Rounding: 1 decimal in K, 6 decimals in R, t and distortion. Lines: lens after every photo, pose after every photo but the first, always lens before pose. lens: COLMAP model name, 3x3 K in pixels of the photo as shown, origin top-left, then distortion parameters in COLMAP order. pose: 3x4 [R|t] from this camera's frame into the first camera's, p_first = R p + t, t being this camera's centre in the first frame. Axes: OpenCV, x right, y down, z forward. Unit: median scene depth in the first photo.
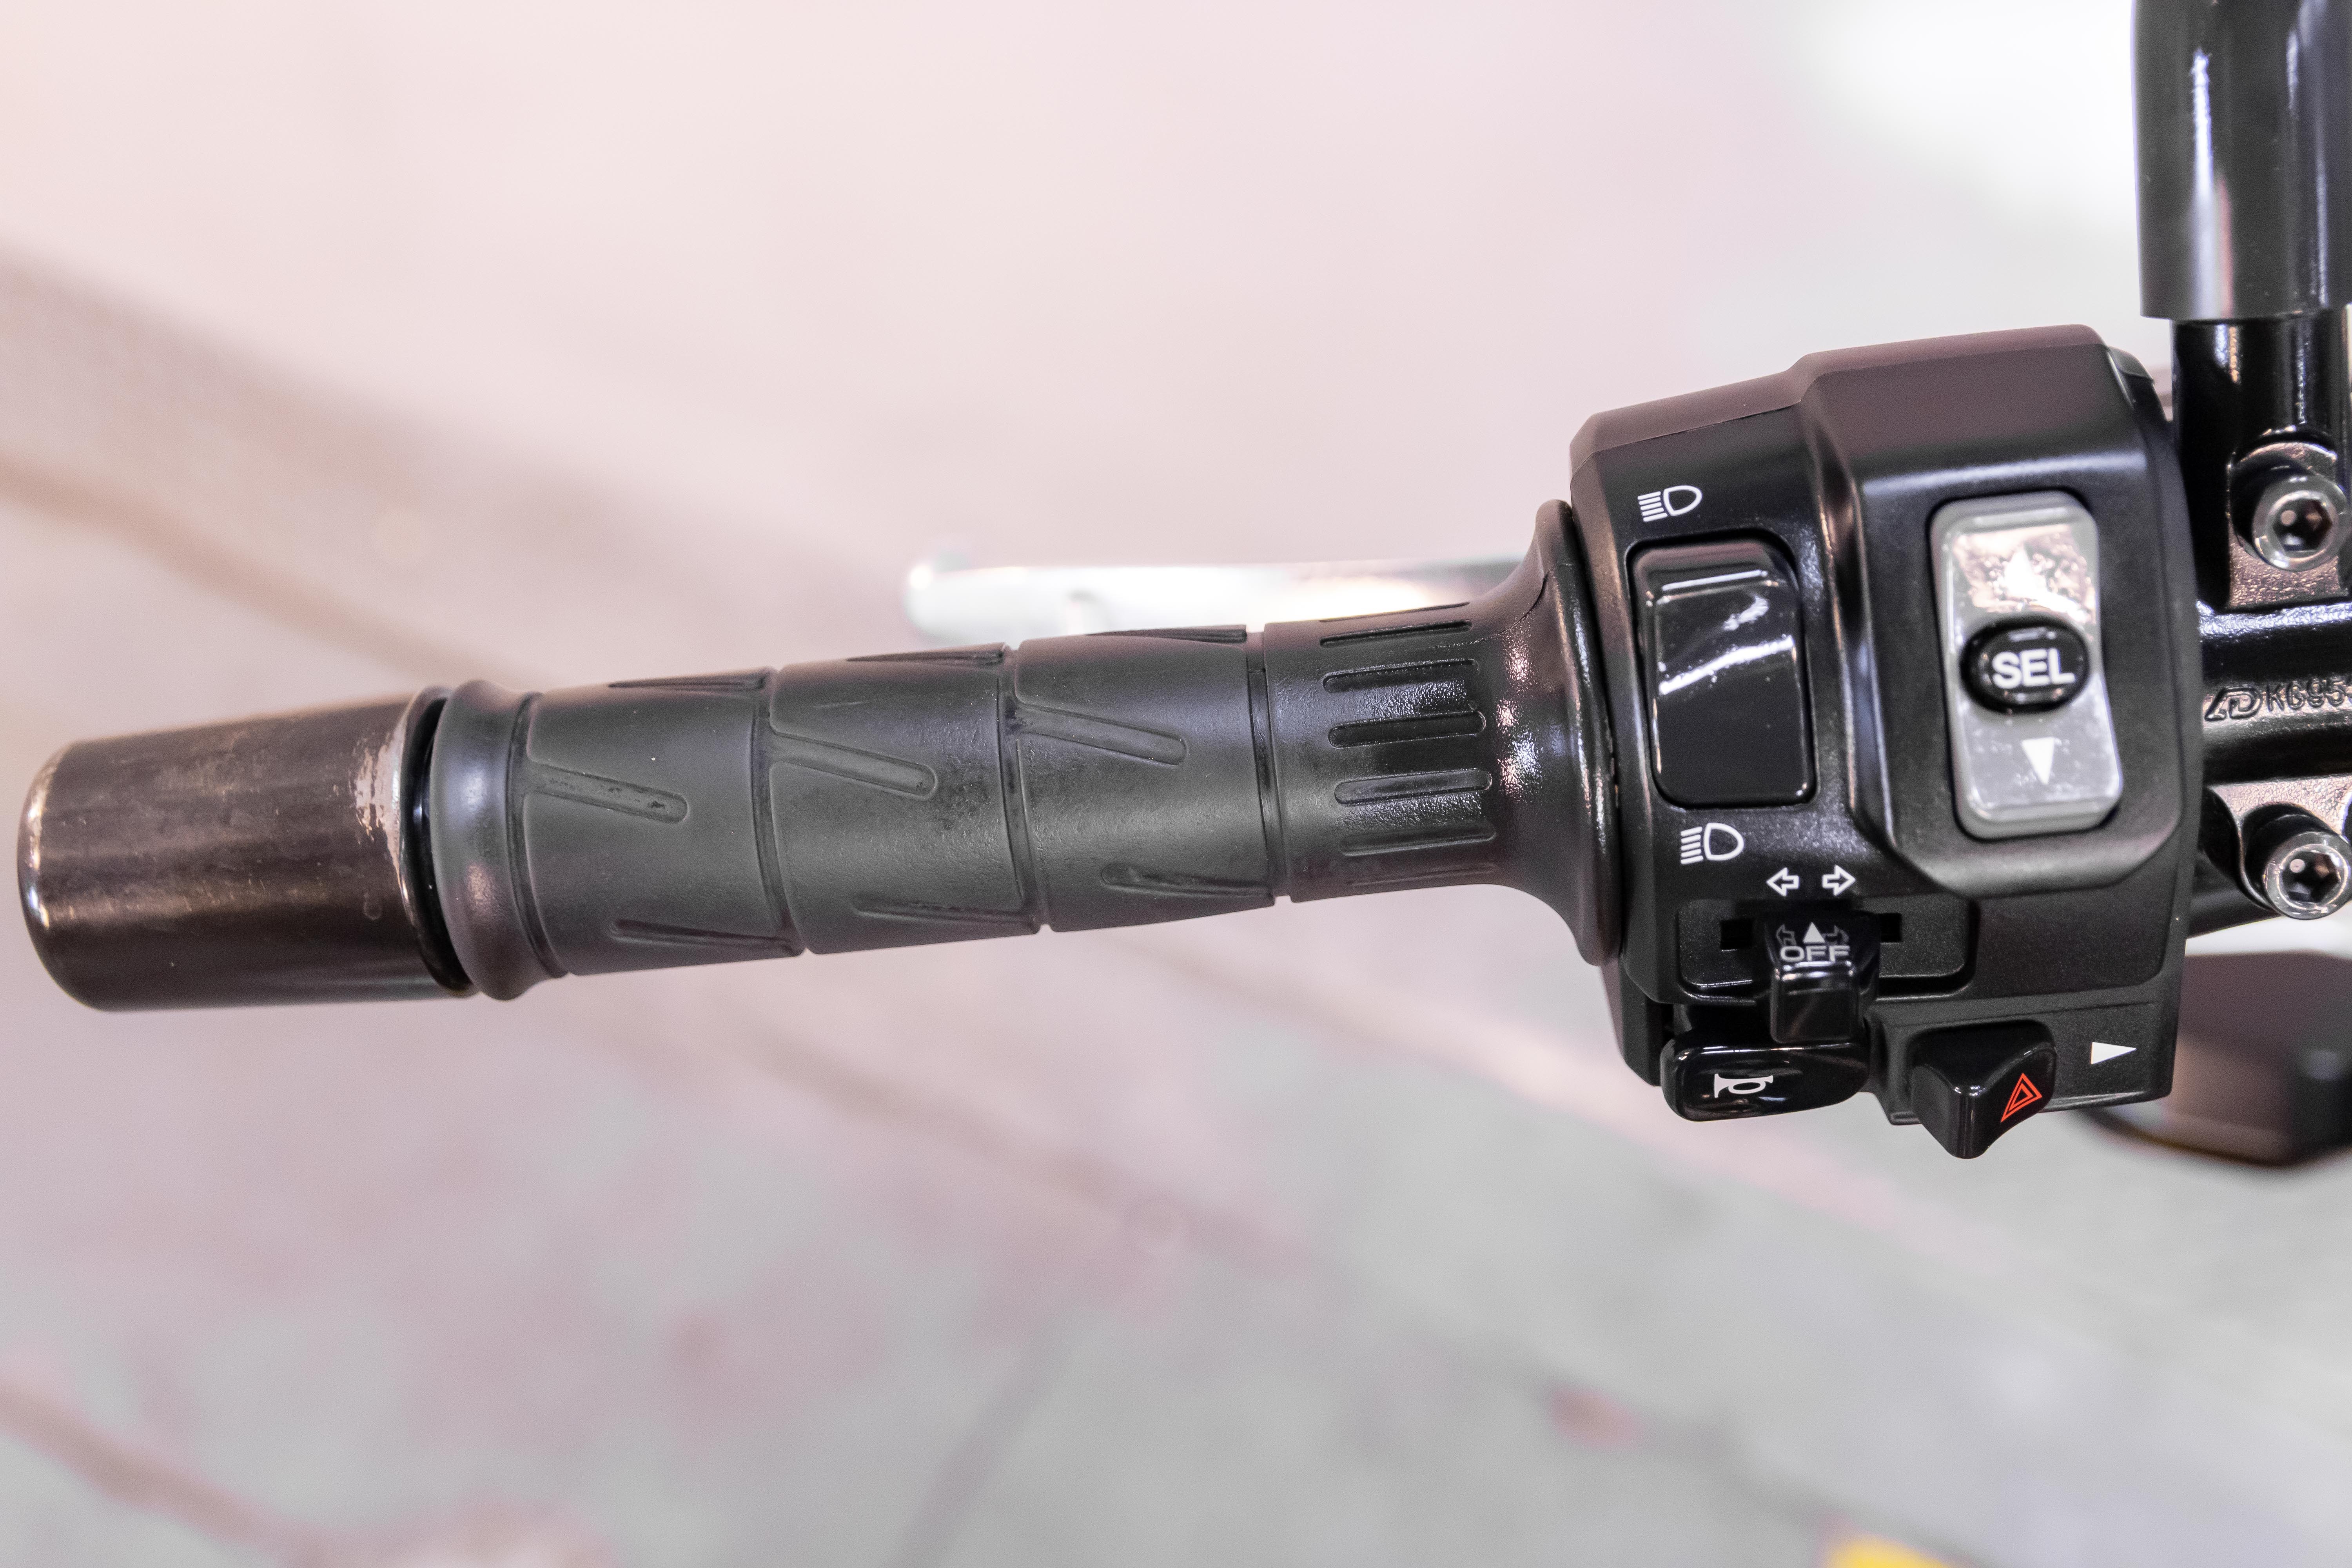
lens RADIAL K [[2480.4, 0, 1176.0], [0, 2480.4, 784.0], [0, 0, 1]] dist [-0.016613, -0.021725]
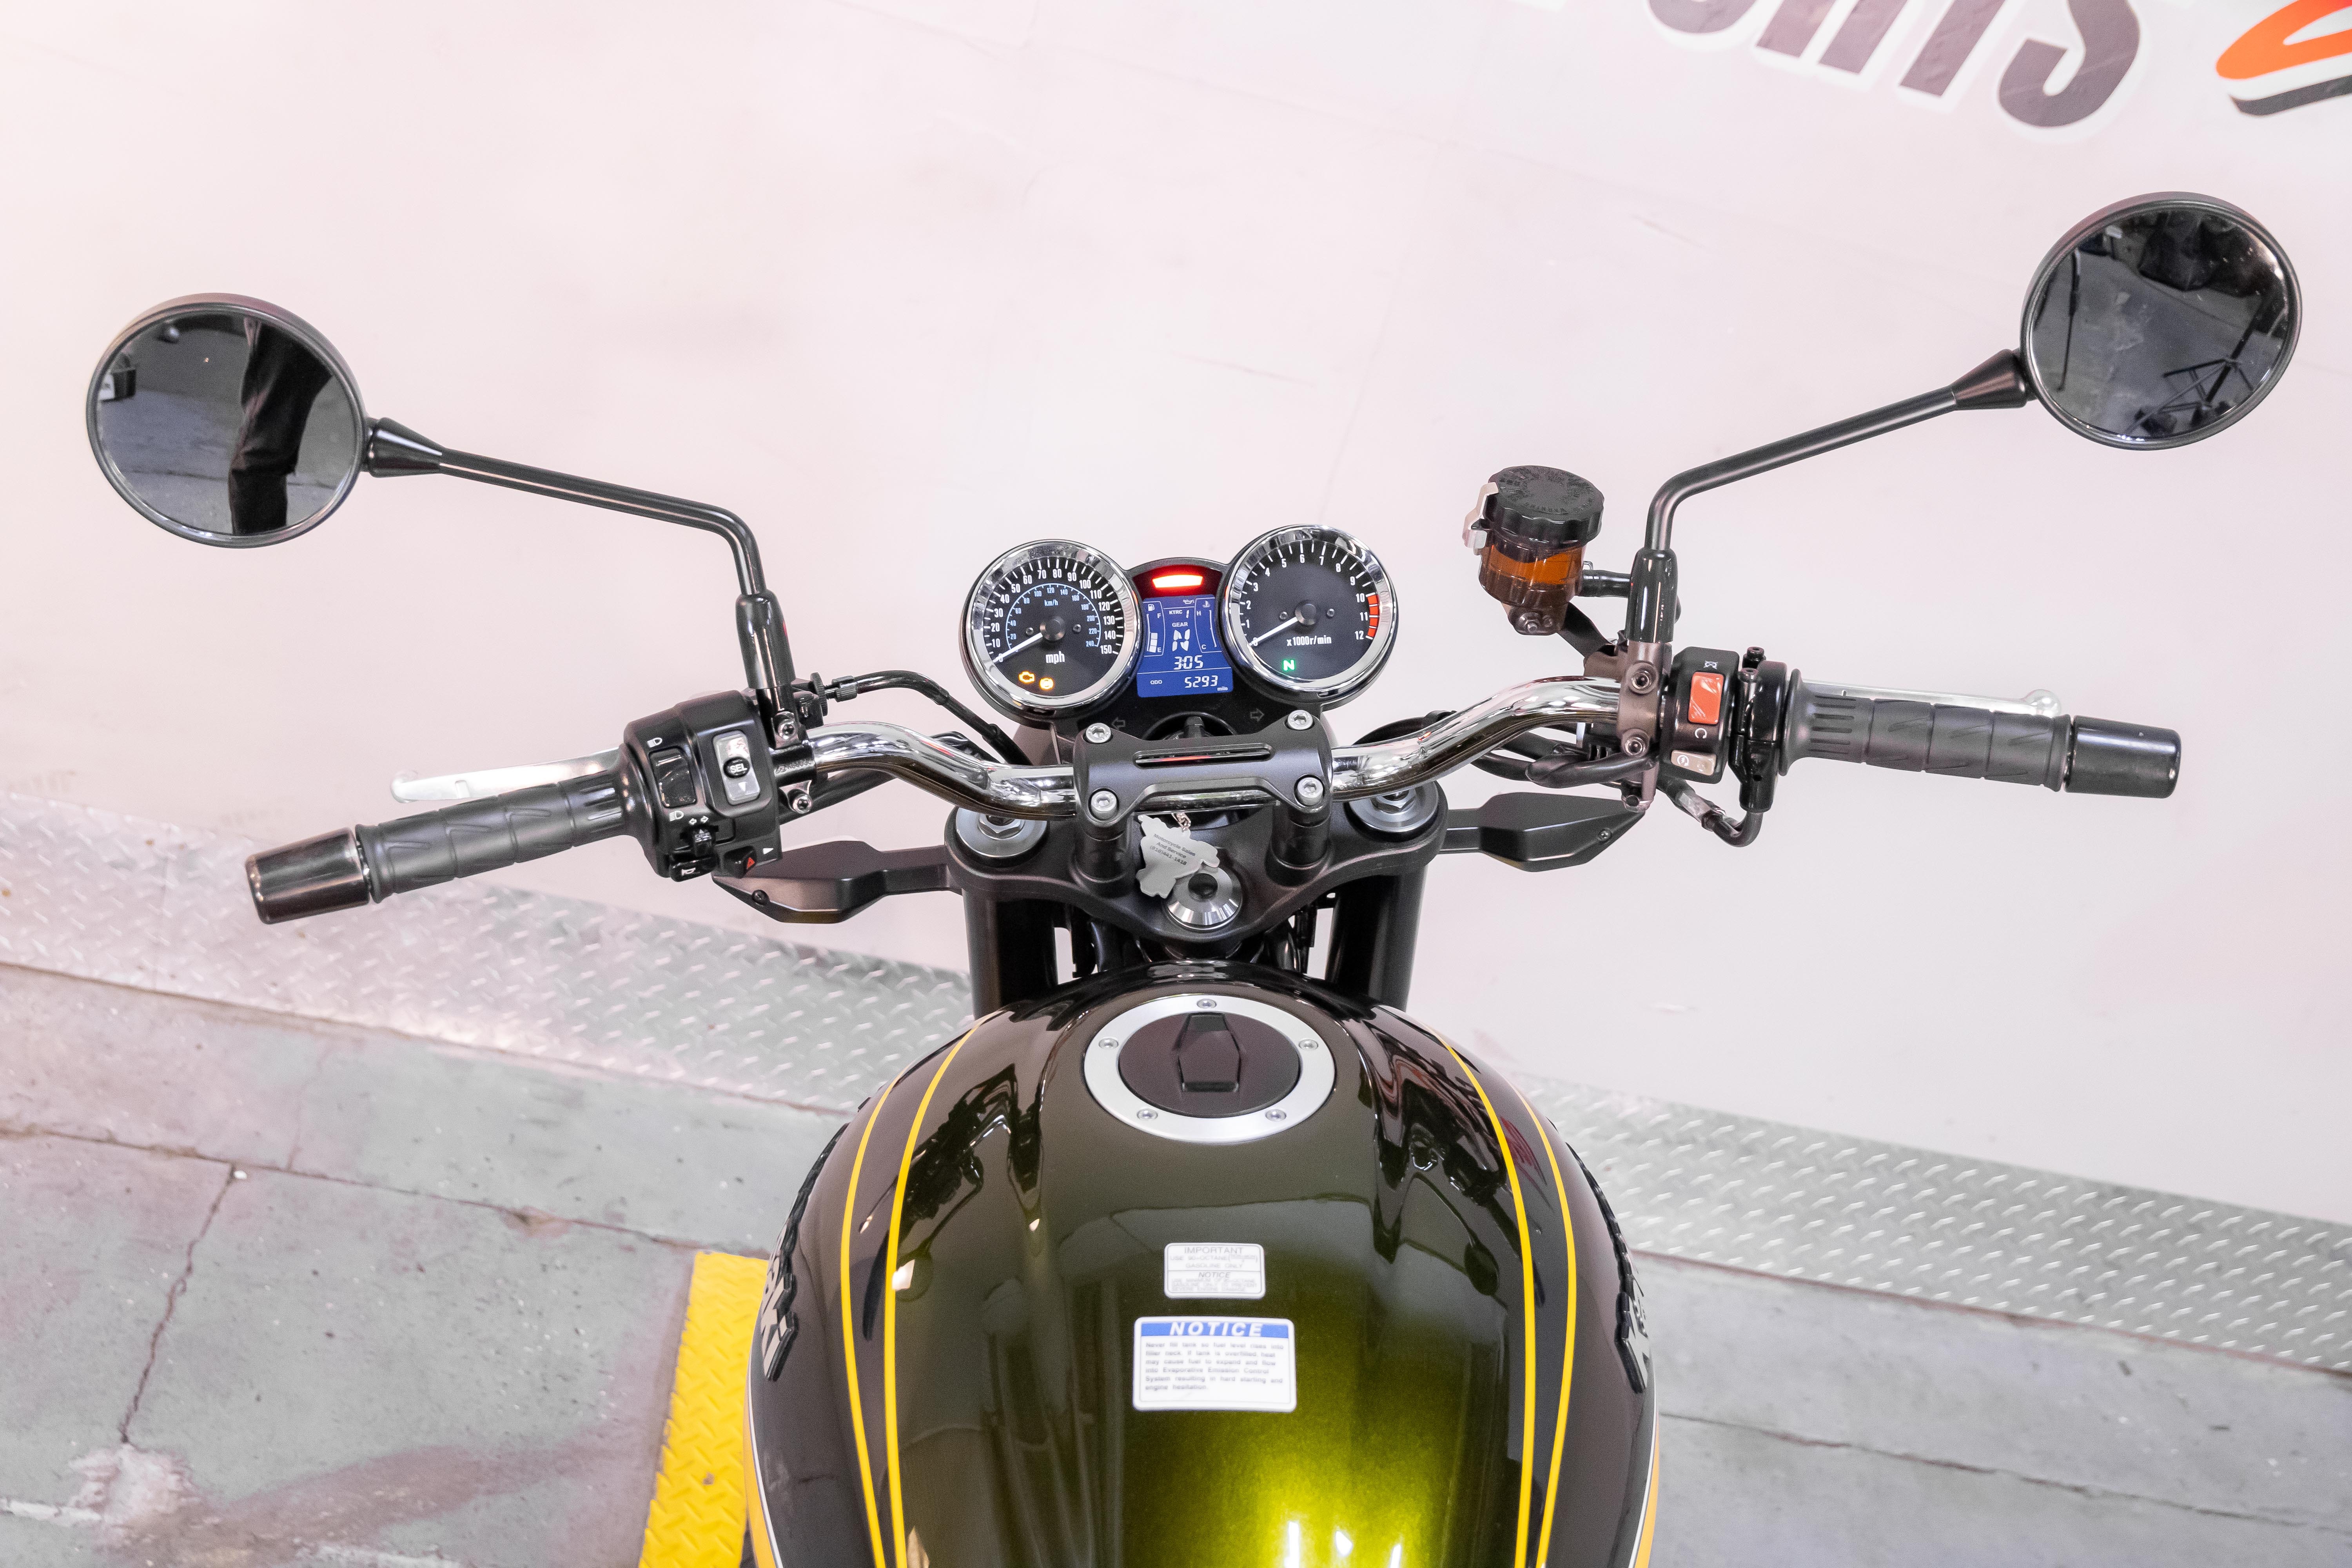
lens RADIAL K [[2501.8, 0, 1176.0], [0, 2501.8, 784.0], [0, 0, 1]] dist [0.001763, -0.029440]
pose [[0.855362, -0.134740, 0.500201, -1.266721], [0.153721, 0.988109, 0.003300, 0.091780], [-0.494698, 0.074069, 0.865903, -3.372945]]
